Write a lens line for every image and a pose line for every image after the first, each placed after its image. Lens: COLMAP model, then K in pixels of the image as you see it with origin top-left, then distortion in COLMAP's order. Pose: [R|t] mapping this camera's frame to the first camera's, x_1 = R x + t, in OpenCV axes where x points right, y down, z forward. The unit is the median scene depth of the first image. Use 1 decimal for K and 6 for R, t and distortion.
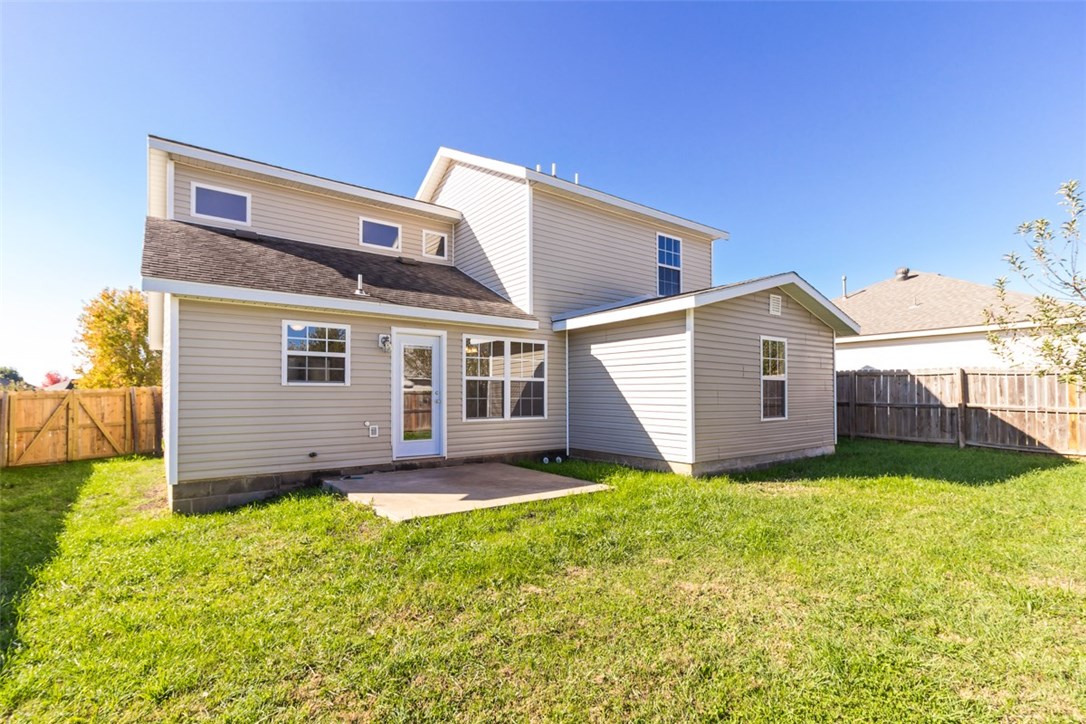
lens RADIAL K [[509.5, 0, 507.4], [0, 509.5, 404.2], [0, 0, 1]] dist [0.002650, 0.000212]
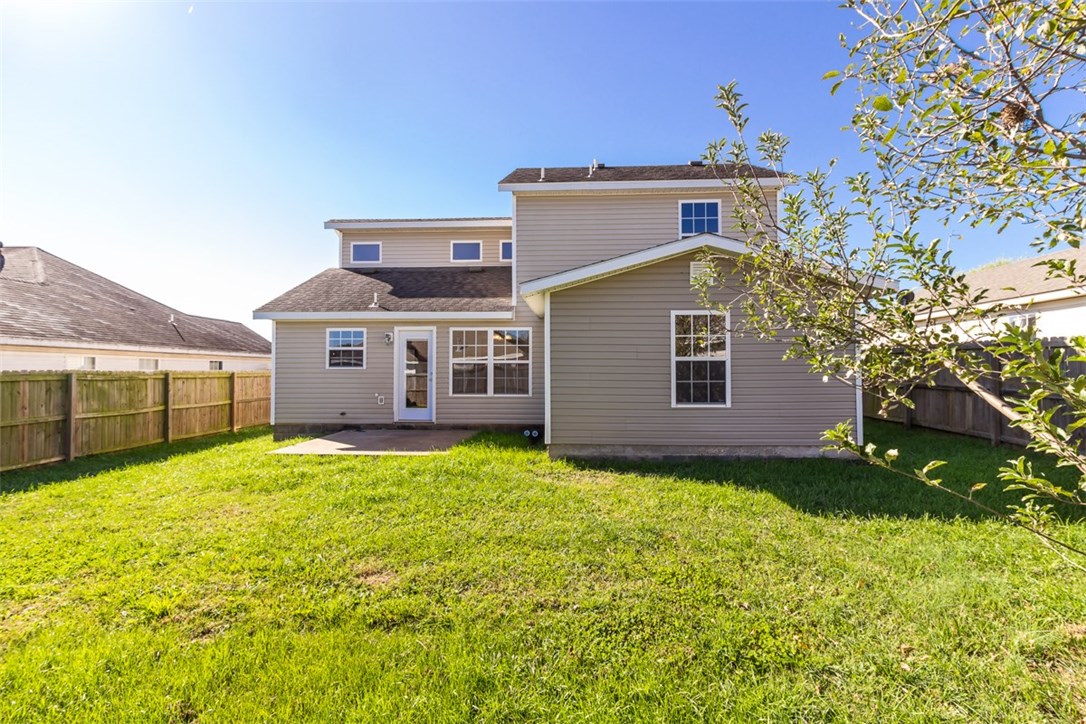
lens RADIAL K [[509.5, 0, 545.1], [0, 509.5, 357.1], [0, 0, 1]] dist [0.002650, 0.000212]
pose [[0.759949, -0.015655, -0.649794, 0.910754], [-0.012270, 0.999186, -0.038423, -0.016538], [0.649867, 0.037172, 0.759139, 0.183034]]
